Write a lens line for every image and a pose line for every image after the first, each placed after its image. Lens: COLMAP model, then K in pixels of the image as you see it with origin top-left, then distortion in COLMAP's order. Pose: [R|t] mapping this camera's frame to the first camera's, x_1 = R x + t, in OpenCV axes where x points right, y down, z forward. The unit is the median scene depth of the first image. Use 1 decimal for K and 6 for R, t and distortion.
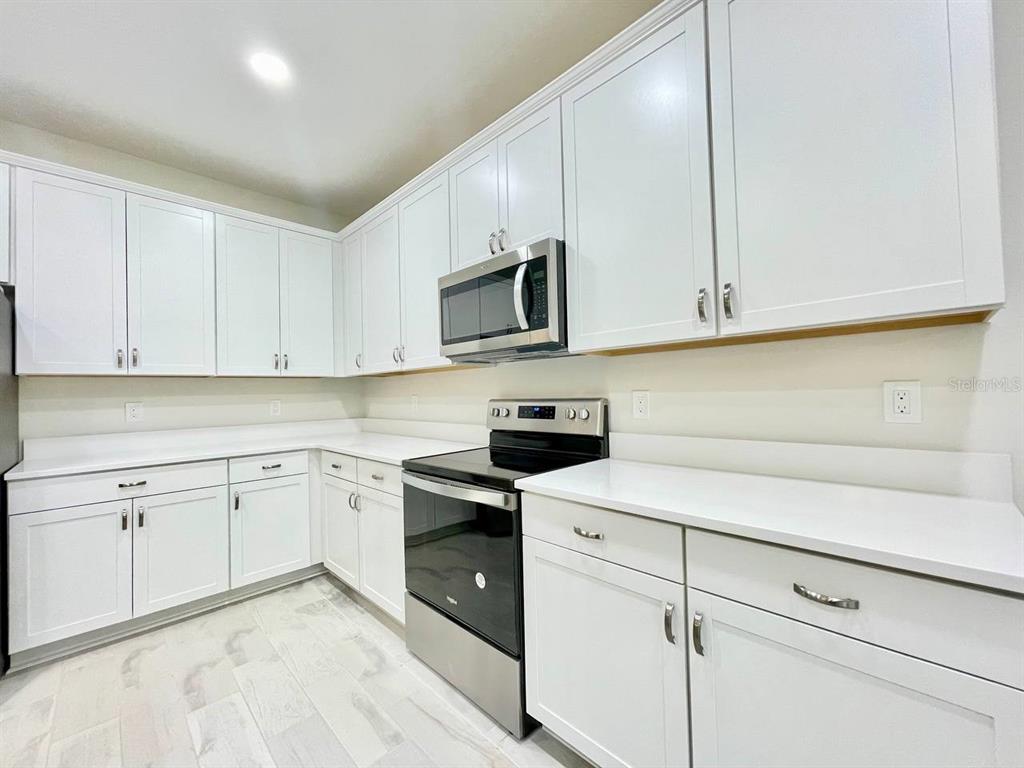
lens RADIAL K [[412.1, 0, 505.7], [0, 412.1, 387.7], [0, 0, 1]] dist [-0.001062, 0.000120]
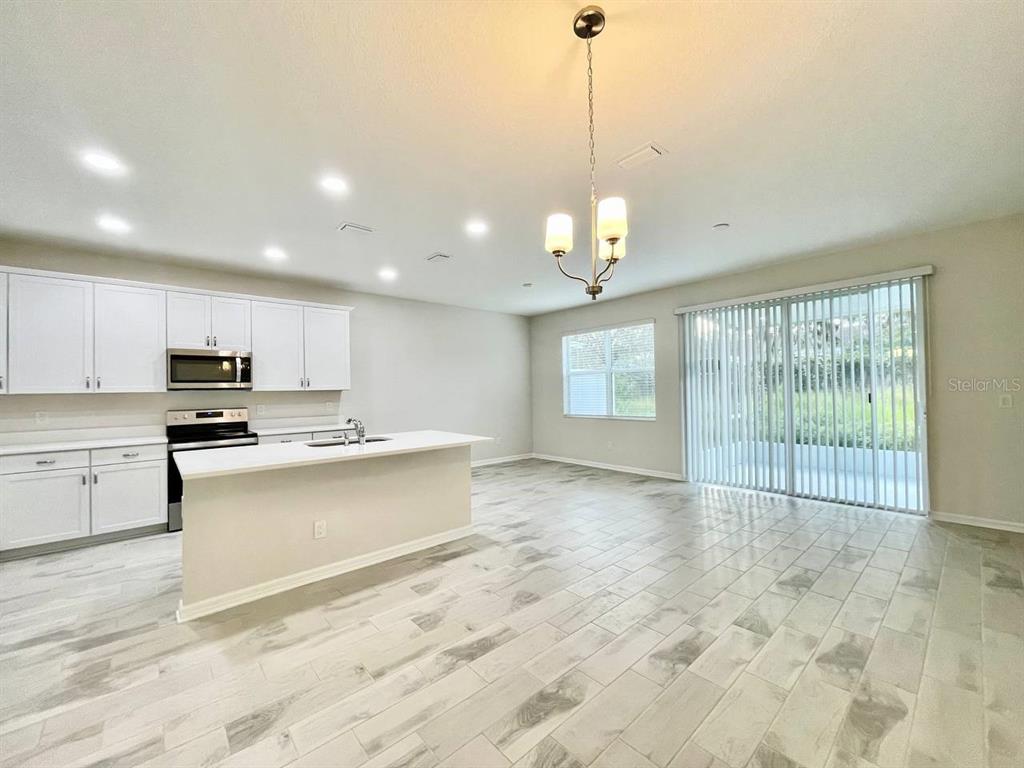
lens RADIAL K [[412.1, 0, 510.7], [0, 412.1, 385.4], [0, 0, 1]] dist [-0.001062, 0.000120]
pose [[0.054115, 0.037225, 0.997841, -2.025442], [0.005953, 0.999275, -0.037602, -0.005155], [-0.998517, 0.007975, 0.053854, -0.742482]]
